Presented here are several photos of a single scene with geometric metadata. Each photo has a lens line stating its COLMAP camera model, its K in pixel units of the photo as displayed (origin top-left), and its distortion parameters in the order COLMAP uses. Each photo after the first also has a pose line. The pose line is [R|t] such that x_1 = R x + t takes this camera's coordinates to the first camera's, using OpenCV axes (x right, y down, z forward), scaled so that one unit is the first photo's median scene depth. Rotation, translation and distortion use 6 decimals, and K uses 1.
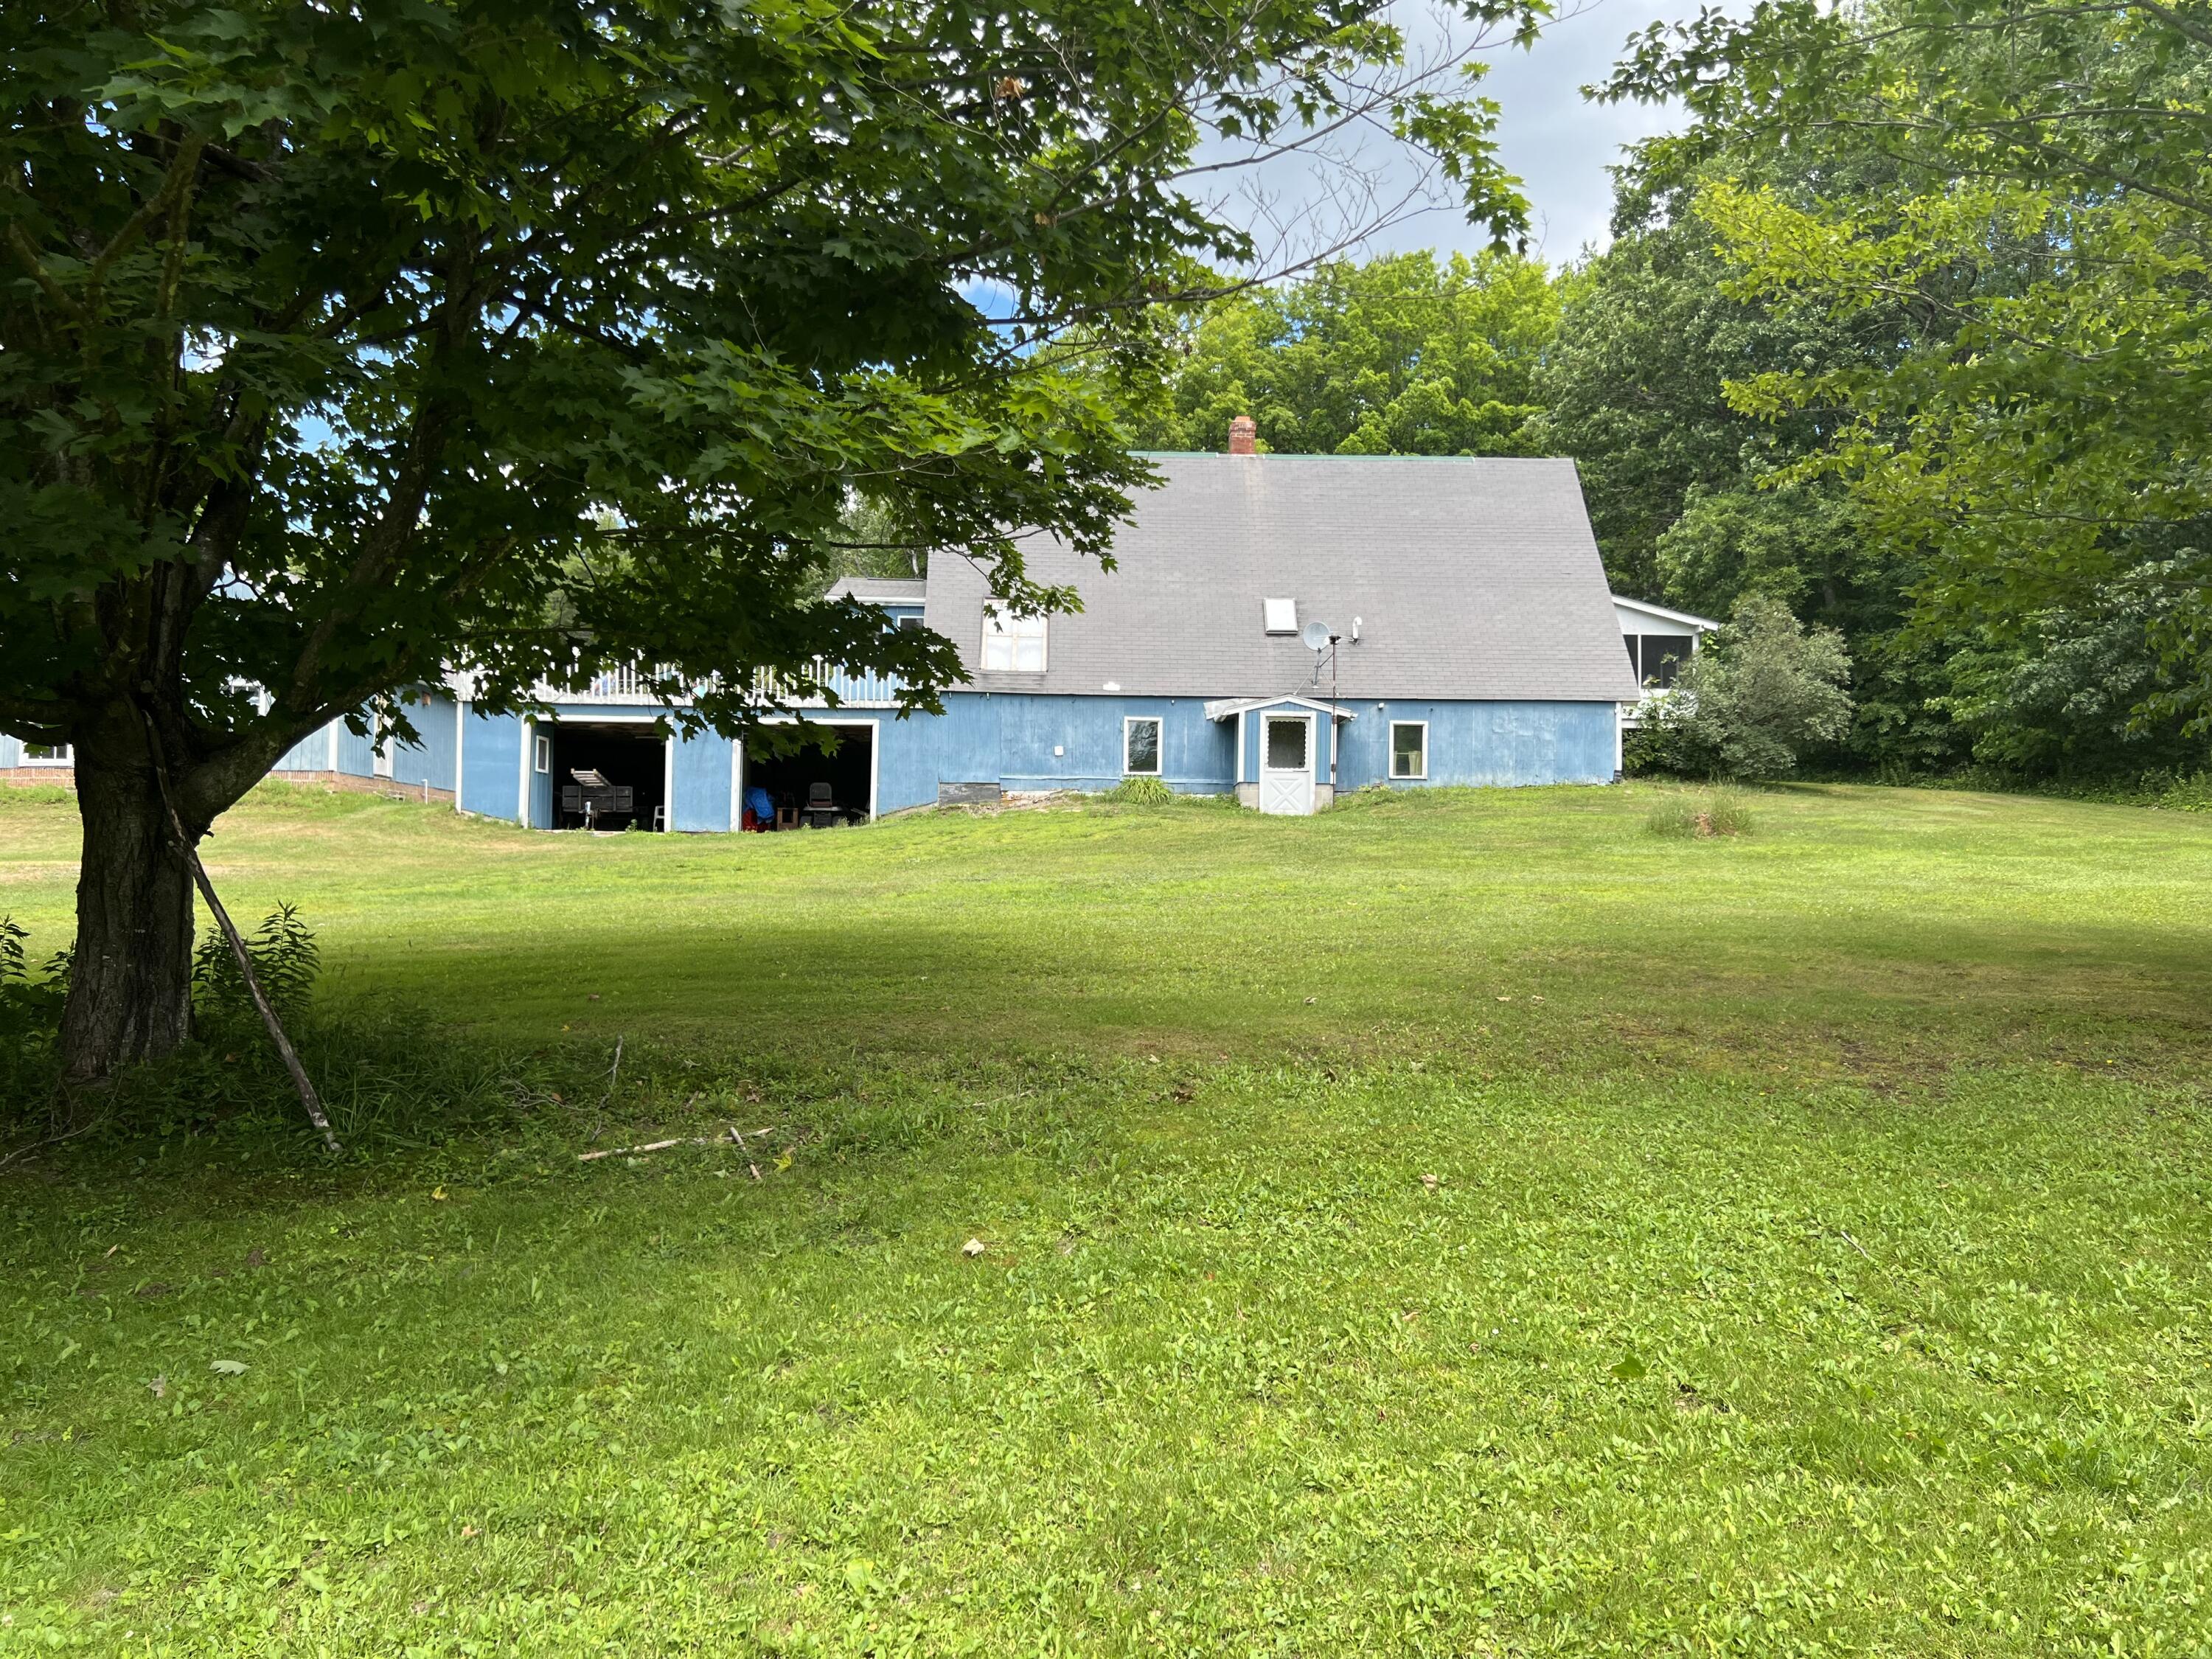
lens RADIAL K [[1666.4, 0, 1110.1], [0, 1666.4, 837.6], [0, 0, 1]] dist [0.059110, -0.071279]
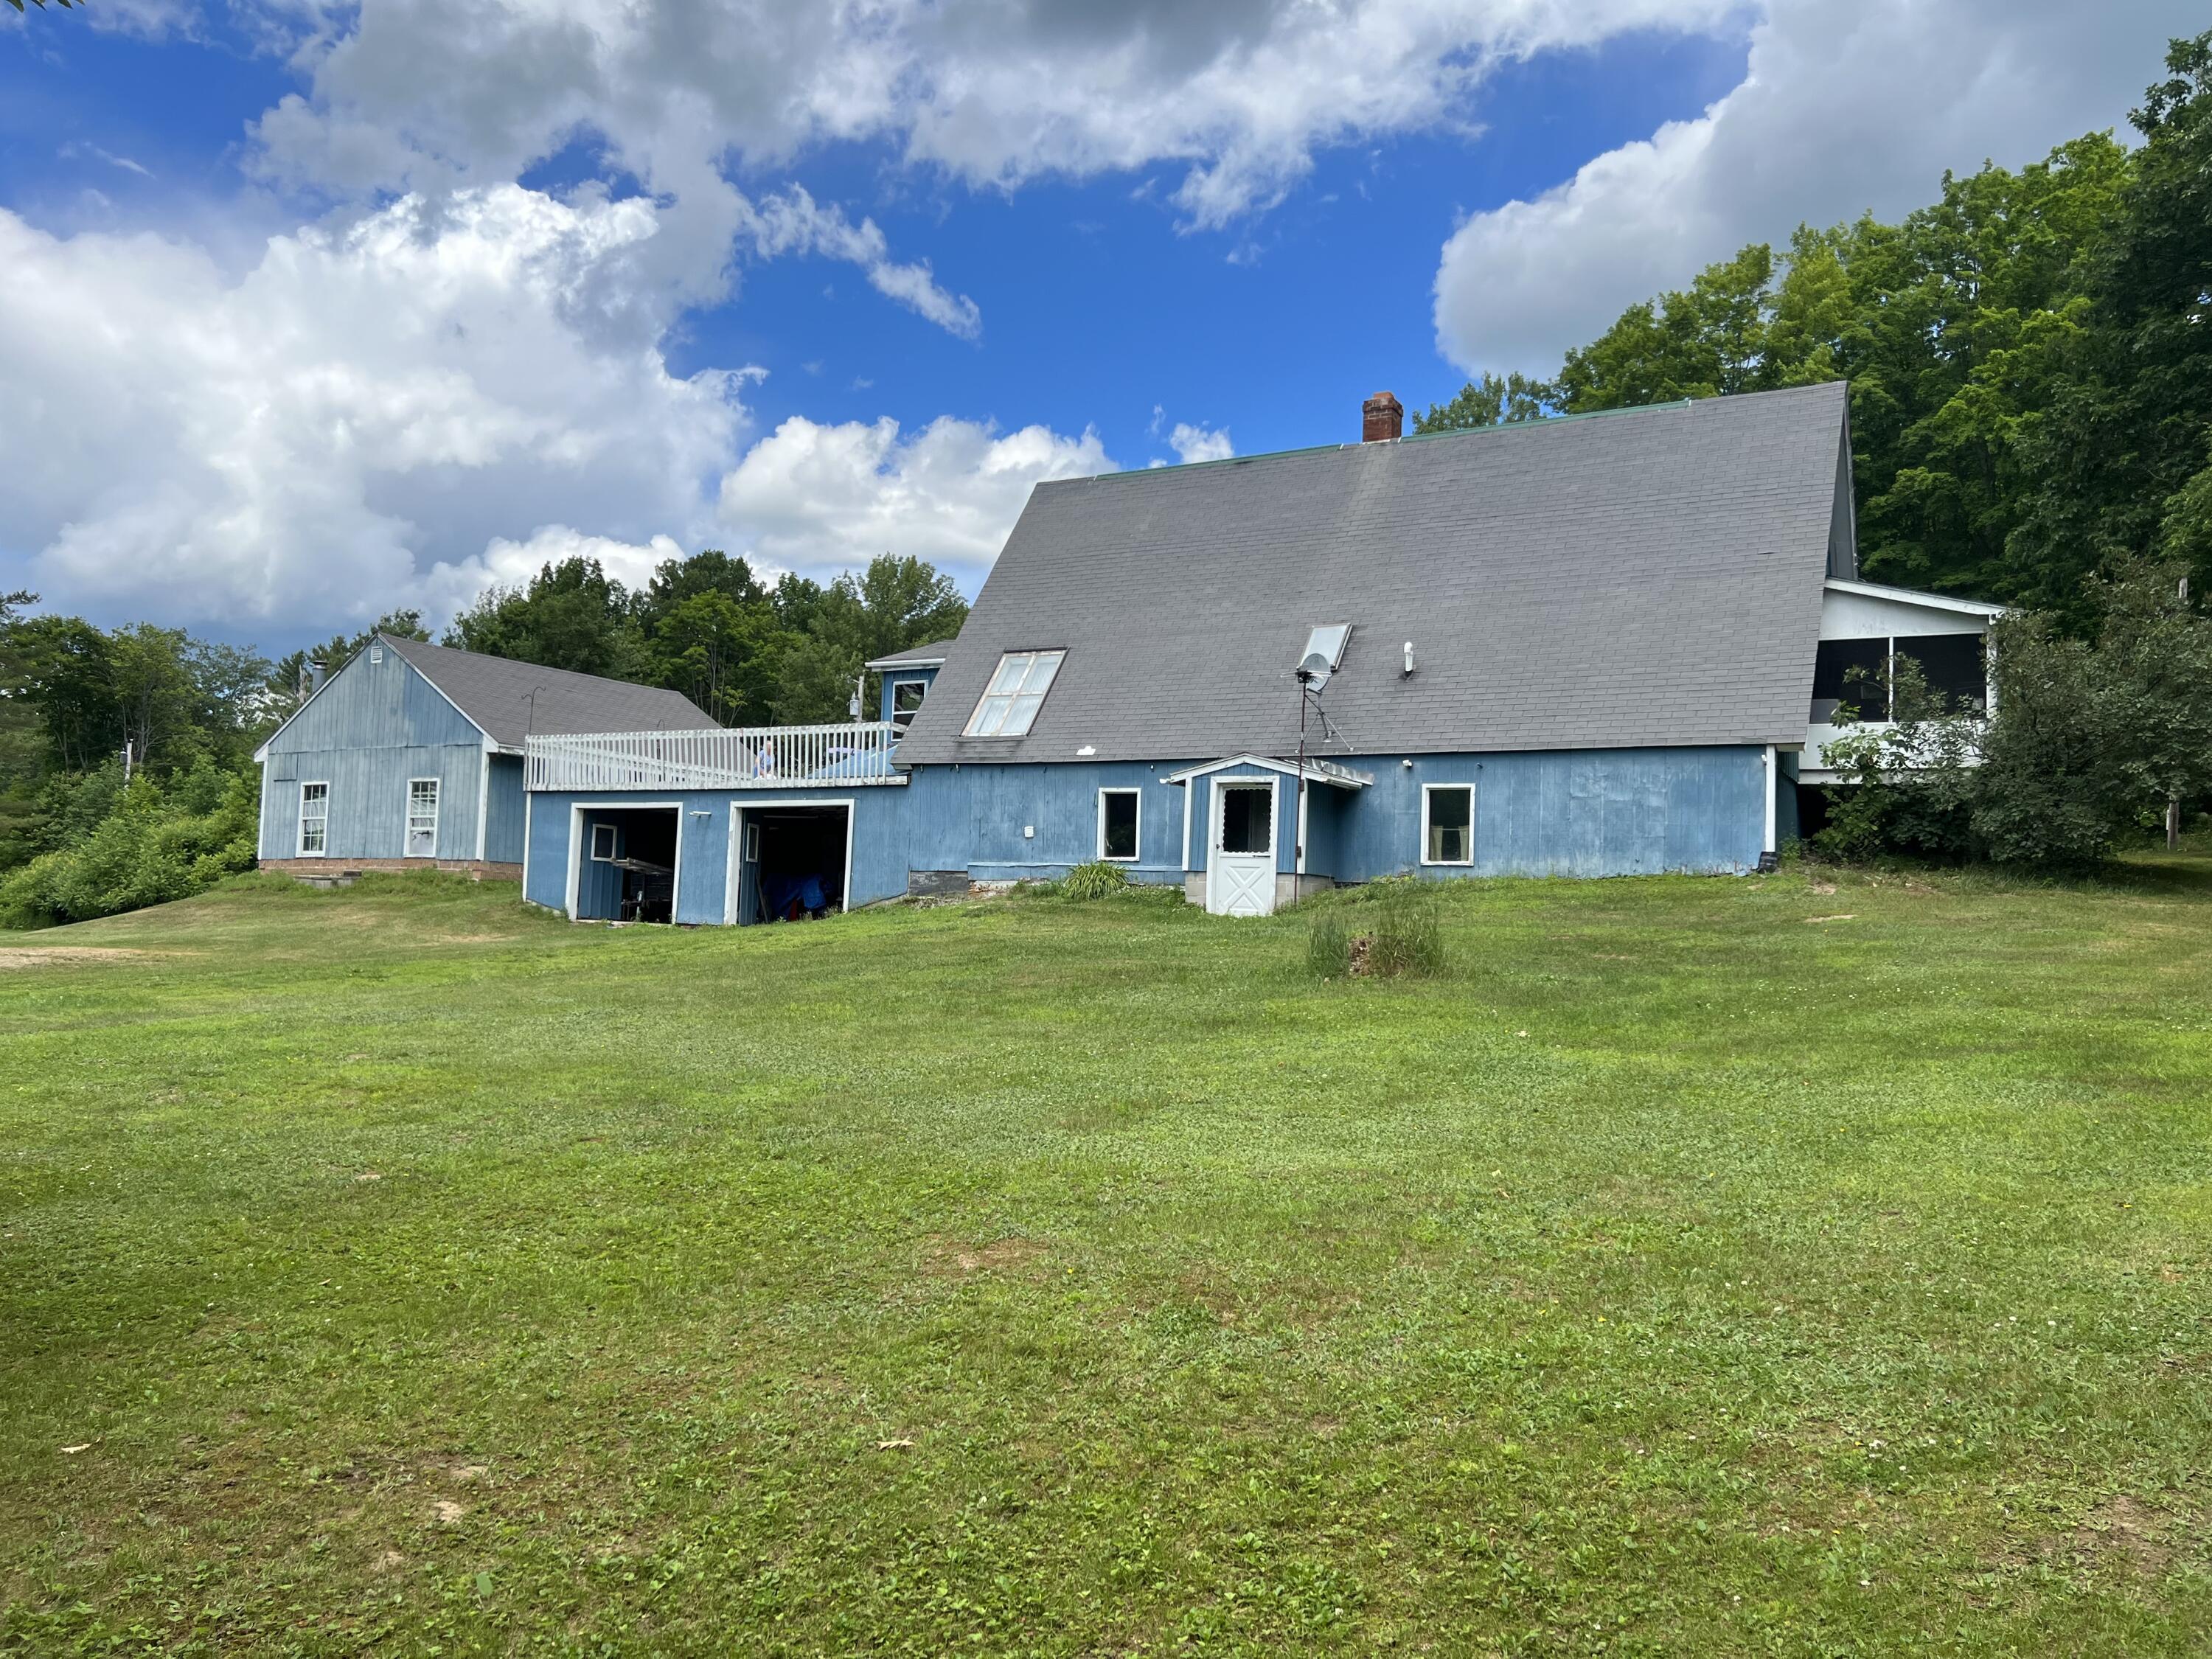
lens RADIAL K [[1666.4, 0, 1099.8], [0, 1666.4, 833.6], [0, 0, 1]] dist [0.059110, -0.071279]
pose [[0.851845, -0.011509, -0.523667, 0.426249], [-0.010541, 0.999179, -0.039105, -0.019594], [0.523688, 0.038832, 0.851025, 0.320951]]
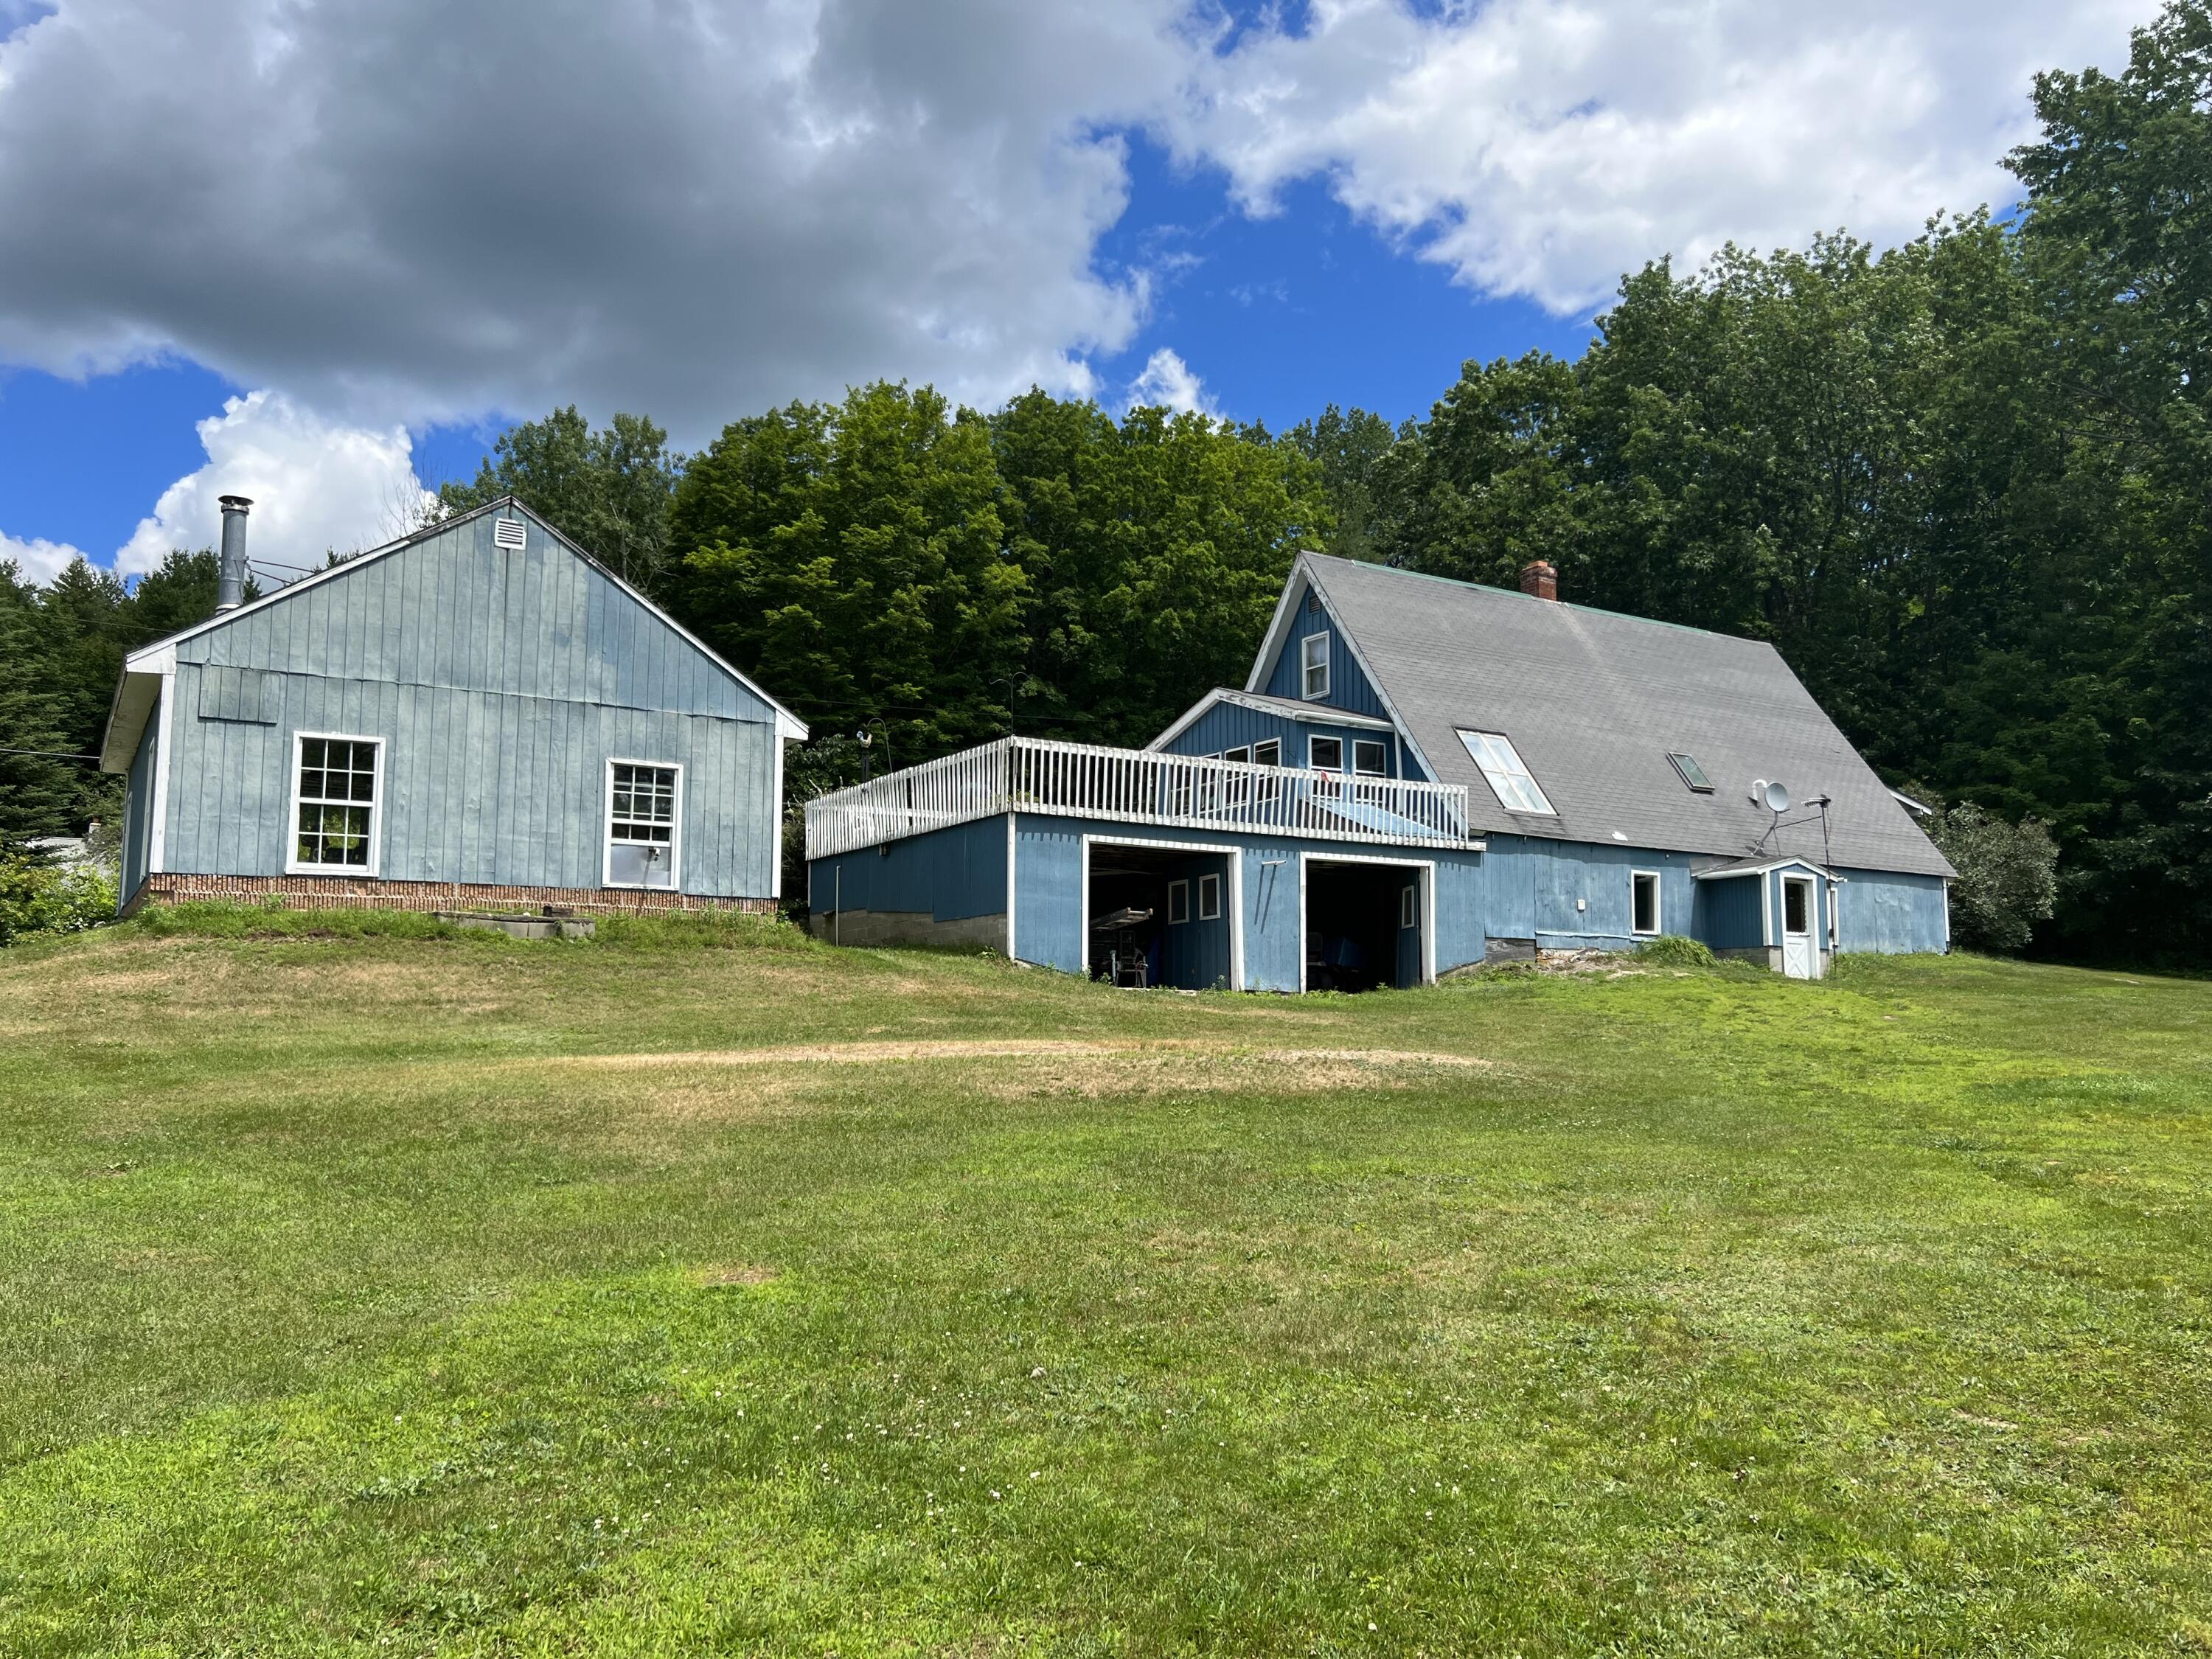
lens RADIAL K [[1666.4, 0, 1102.2], [0, 1666.4, 822.8], [0, 0, 1]] dist [0.059110, -0.071279]
pose [[0.863352, 0.057679, 0.501295, -0.706014], [-0.019153, 0.996475, -0.081669, -0.017500], [-0.504239, 0.060908, 0.861414, 0.349987]]
